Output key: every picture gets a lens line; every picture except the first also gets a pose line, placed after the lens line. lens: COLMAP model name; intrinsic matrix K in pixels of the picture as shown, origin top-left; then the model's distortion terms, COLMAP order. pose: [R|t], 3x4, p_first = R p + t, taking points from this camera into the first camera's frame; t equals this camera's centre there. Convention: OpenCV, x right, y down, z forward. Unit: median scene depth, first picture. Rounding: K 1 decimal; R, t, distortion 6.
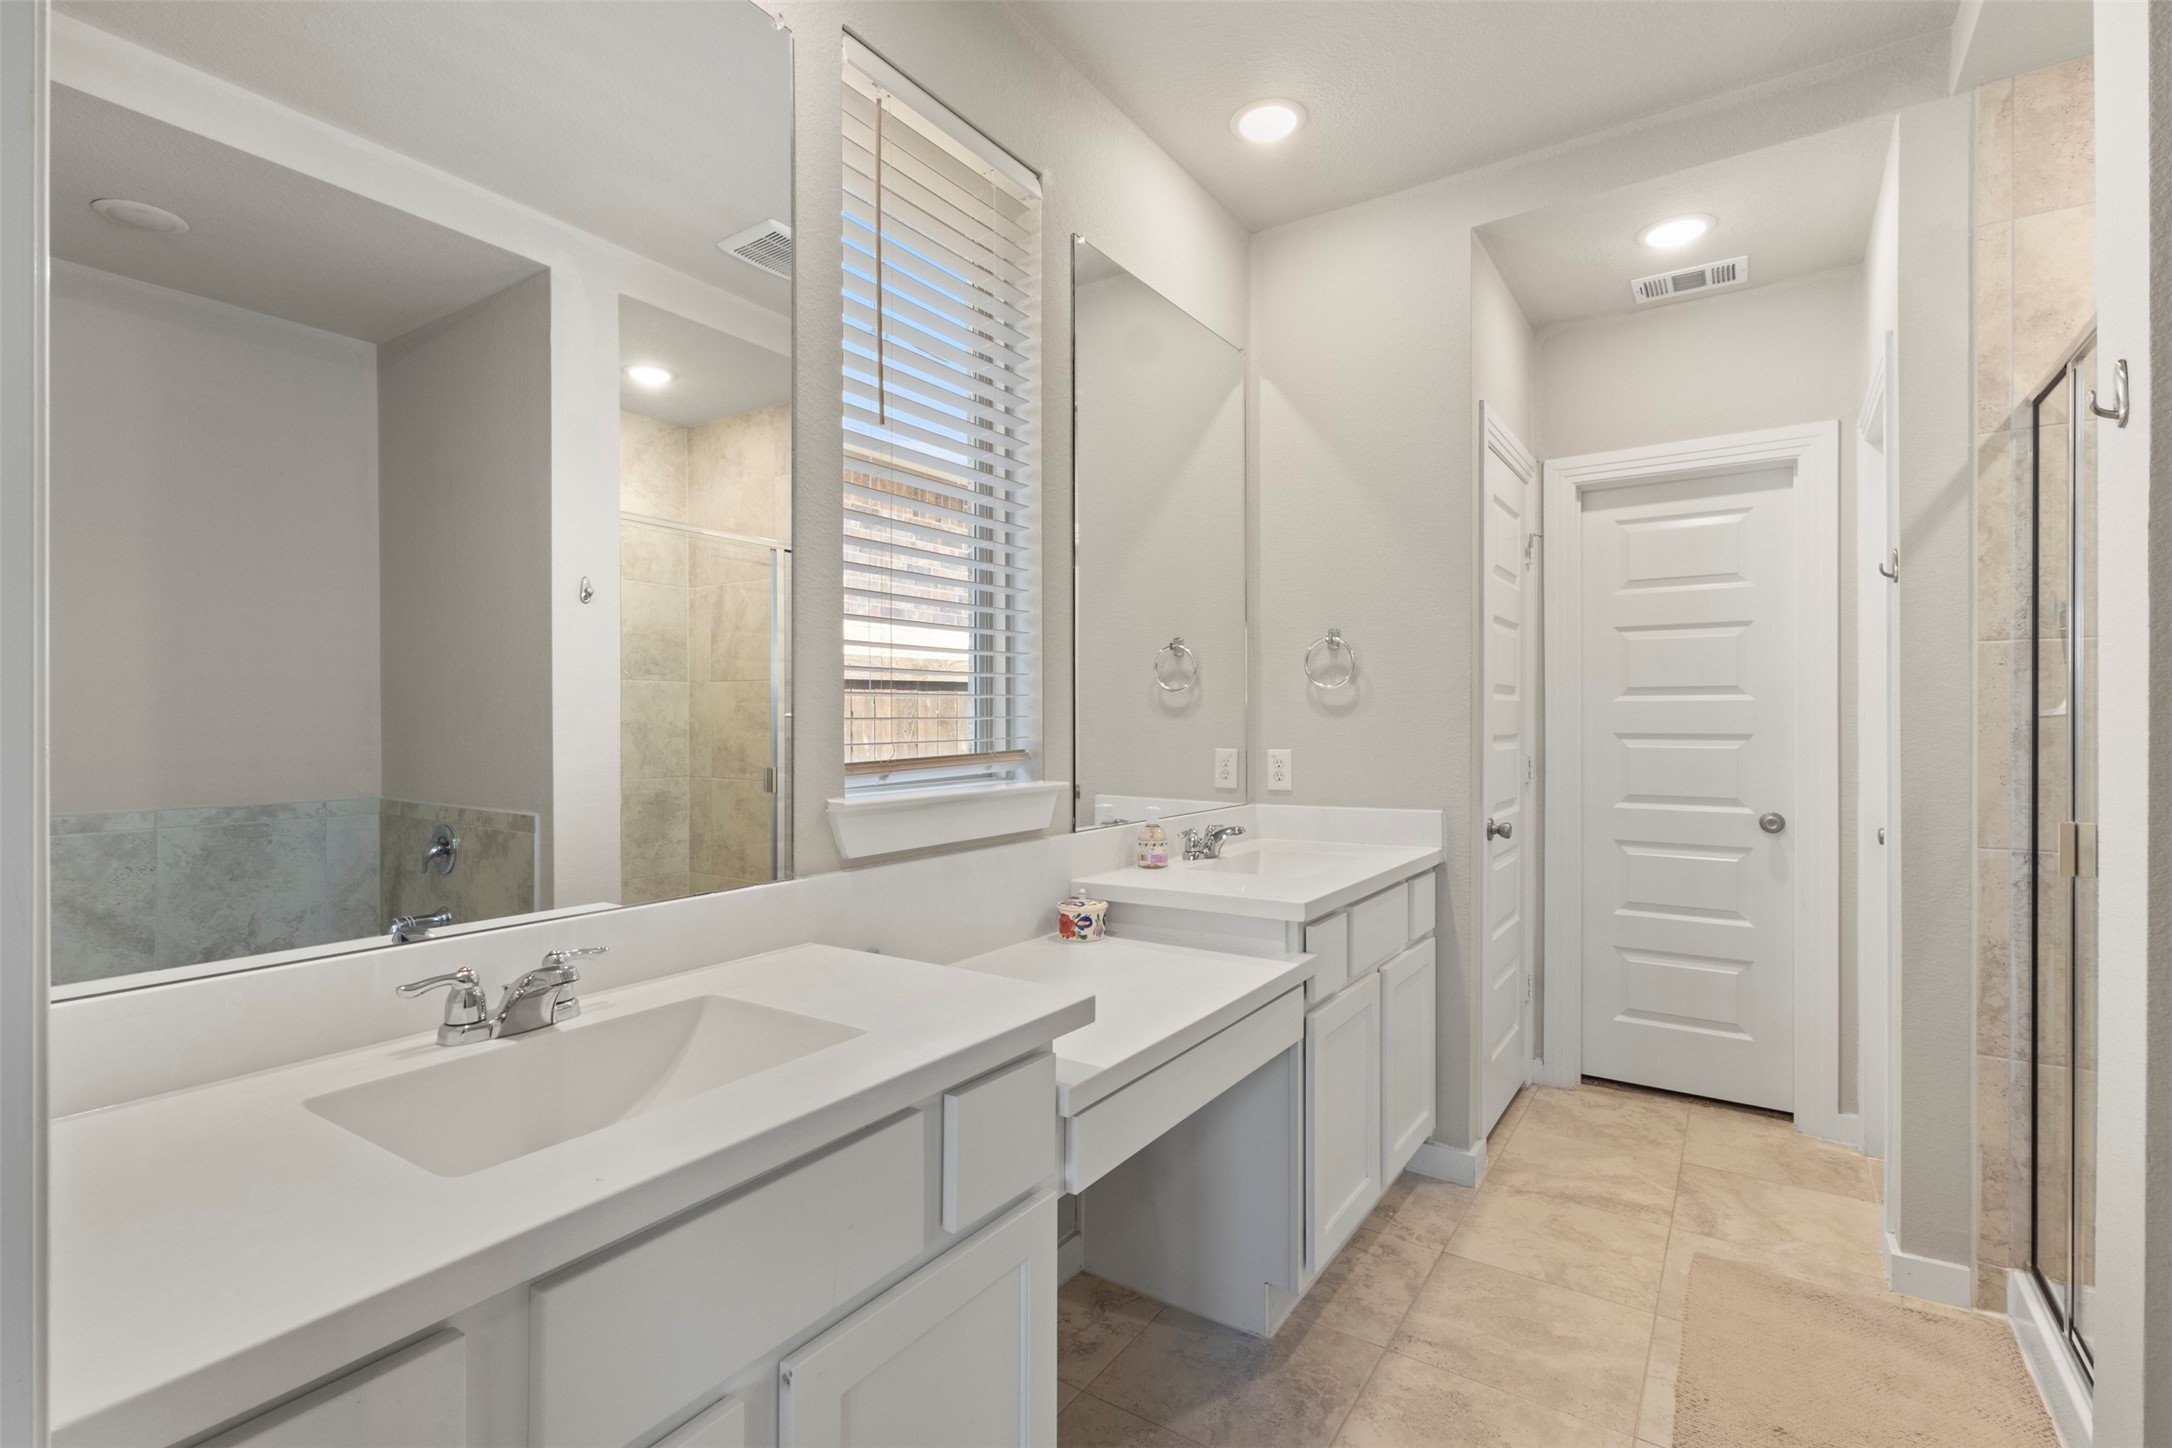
lens RADIAL K [[1007.8, 0, 1077.7], [0, 1007.8, 720.8], [0, 0, 1]] dist [-0.000092, 0.002000]
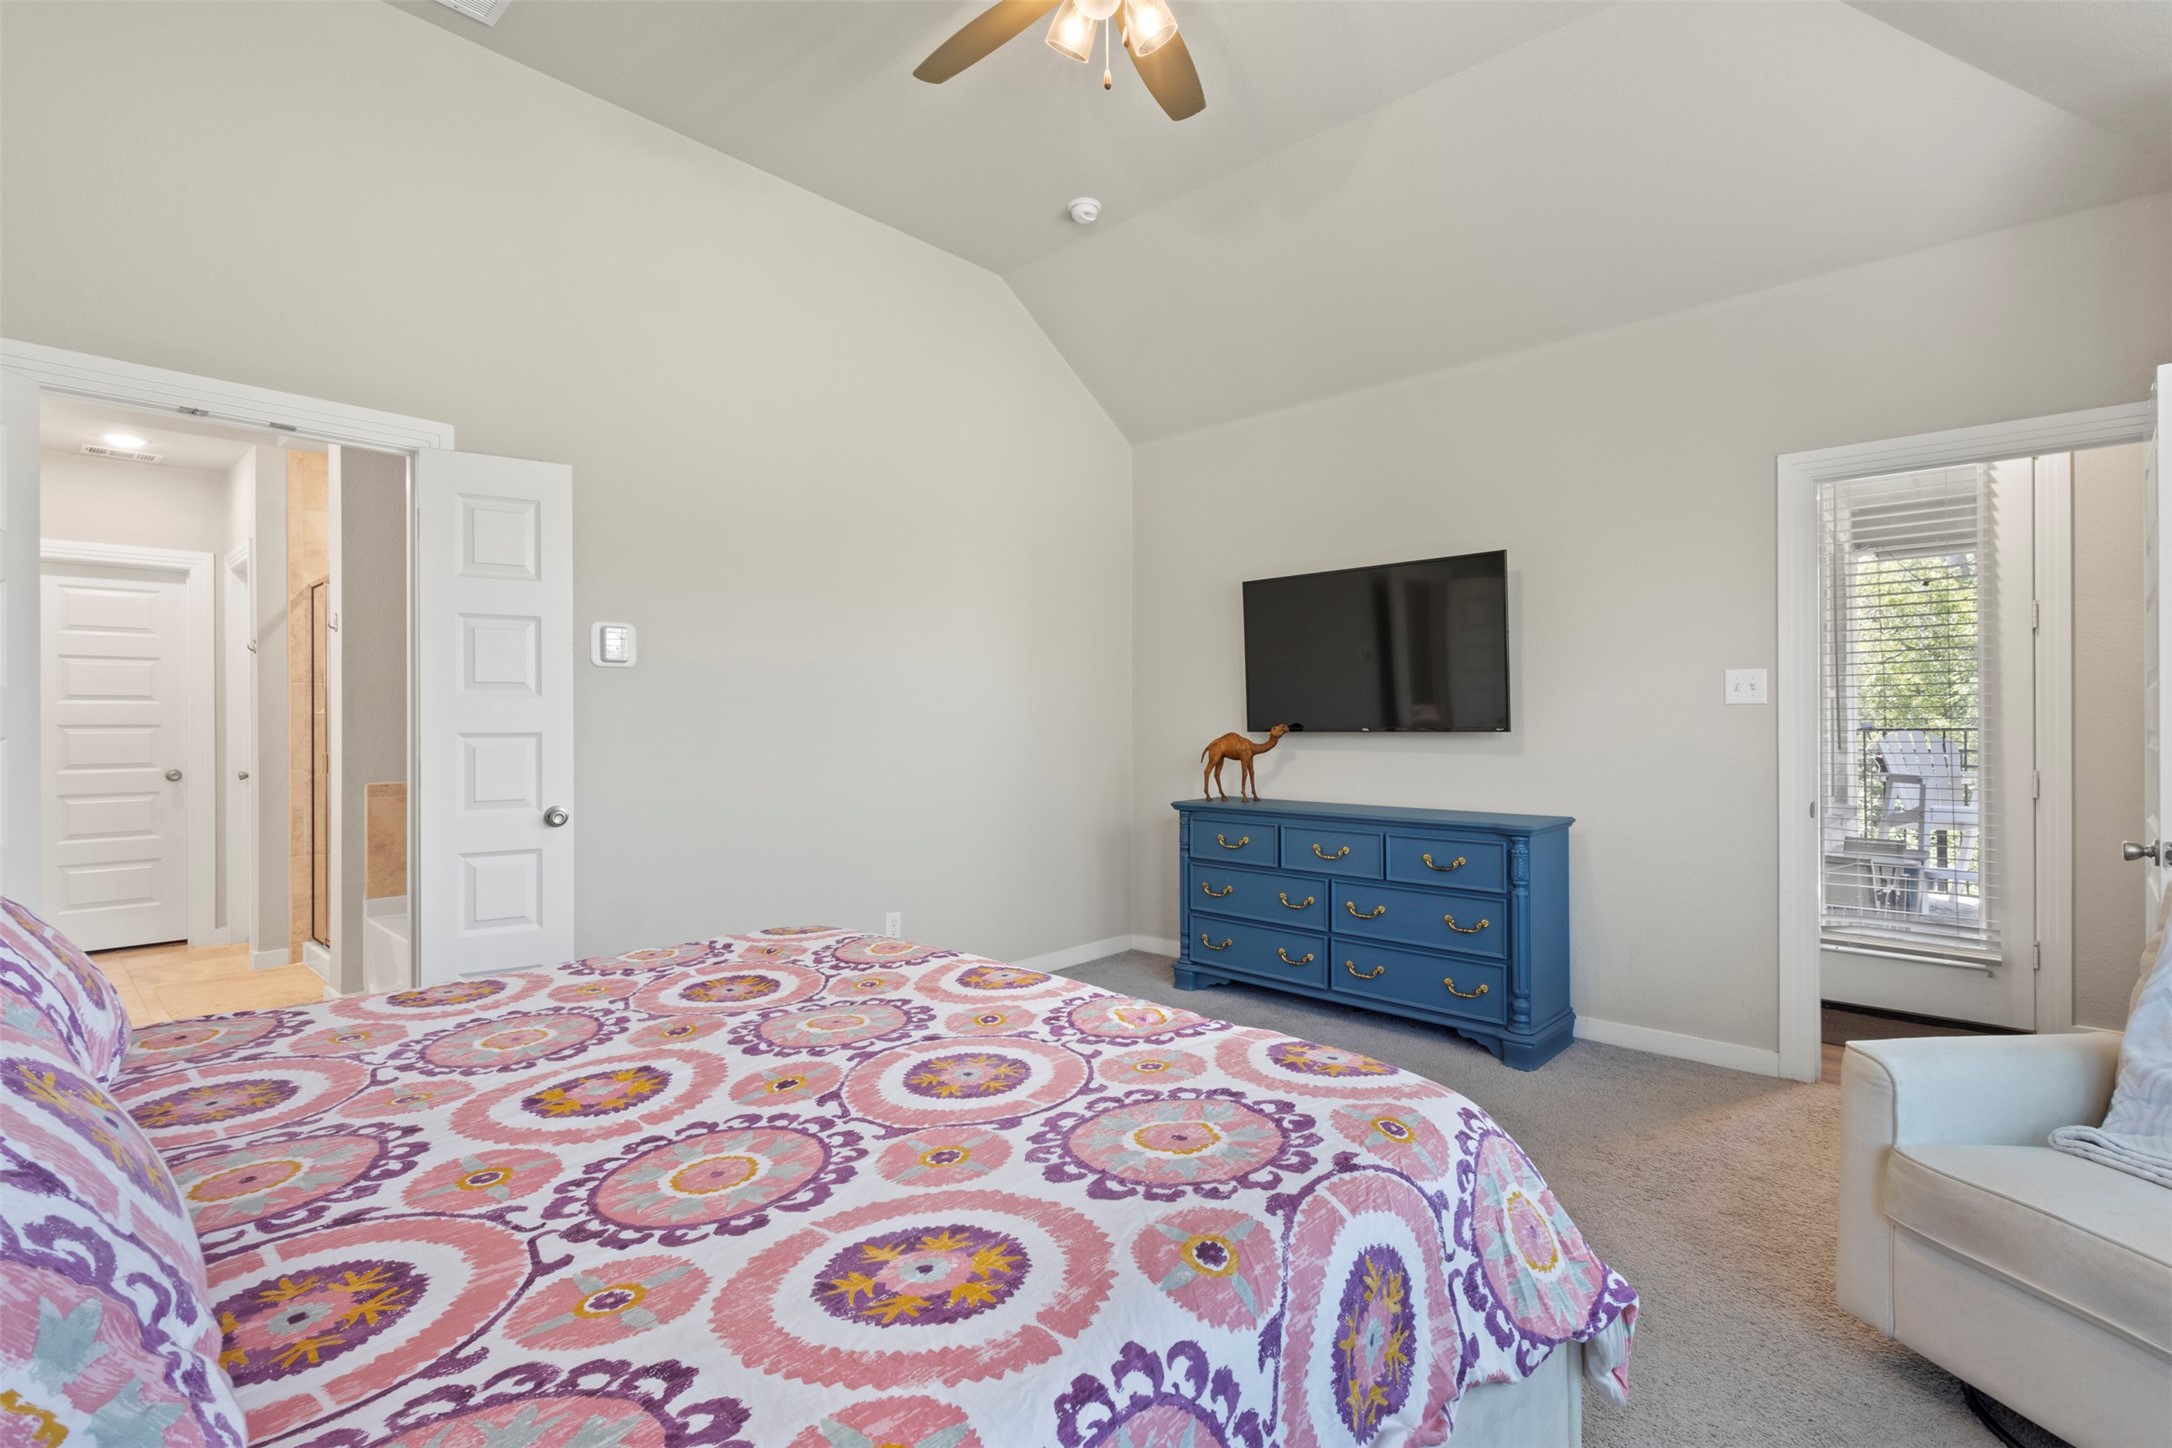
lens RADIAL K [[1007.8, 0, 1078.6], [0, 1007.8, 718.6], [0, 0, 1]] dist [-0.000092, 0.002000]
pose [[0.155700, -0.000799, 0.987804, -1.147996], [0.004306, 0.999991, 0.000130, 0.014167], [-0.987795, 0.004233, 0.155702, -1.184536]]
